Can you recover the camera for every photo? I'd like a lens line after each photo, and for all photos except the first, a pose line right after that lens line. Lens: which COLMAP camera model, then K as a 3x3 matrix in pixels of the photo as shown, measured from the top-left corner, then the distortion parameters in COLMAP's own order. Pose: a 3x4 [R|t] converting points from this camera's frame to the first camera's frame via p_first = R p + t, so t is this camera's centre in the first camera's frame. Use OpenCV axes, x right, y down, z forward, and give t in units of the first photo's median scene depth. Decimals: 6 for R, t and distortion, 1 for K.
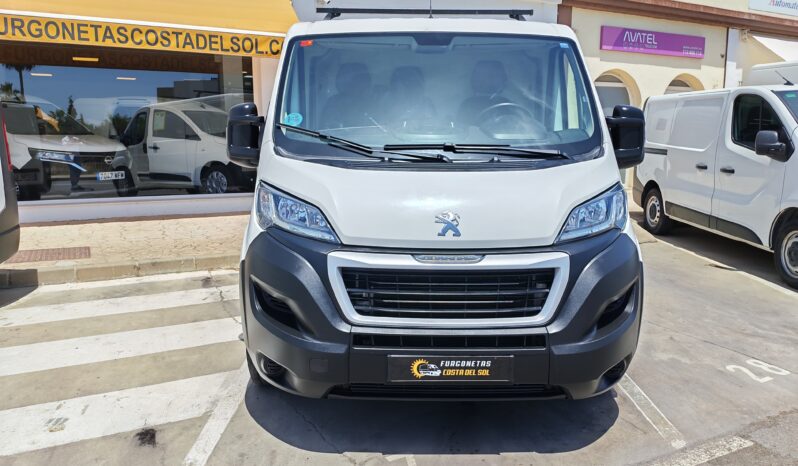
lens RADIAL K [[615.8, 0, 394.3], [0, 615.8, 232.0], [0, 0, 1]] dist [0.048668, -0.030446]
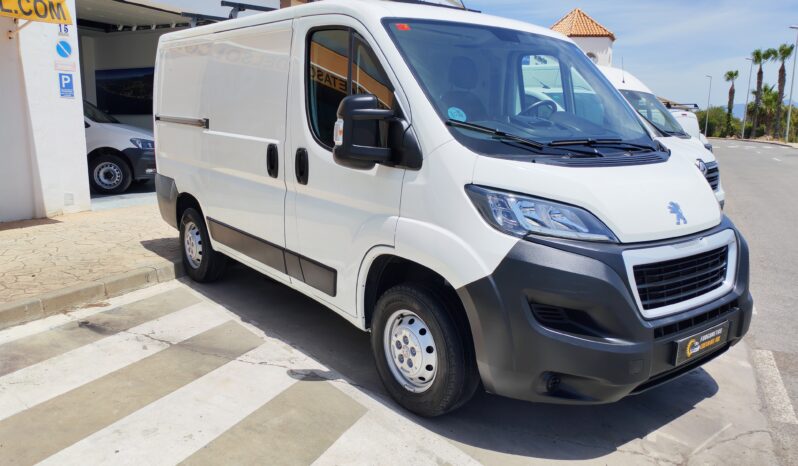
lens RADIAL K [[615.8, 0, 395.5], [0, 615.8, 231.5], [0, 0, 1]] dist [0.048668, -0.030446]
pose [[0.795872, -0.107512, 0.595843, -0.902344], [0.092982, 0.994137, 0.055182, -0.081991], [-0.598283, 0.011485, 0.801203, 0.387449]]
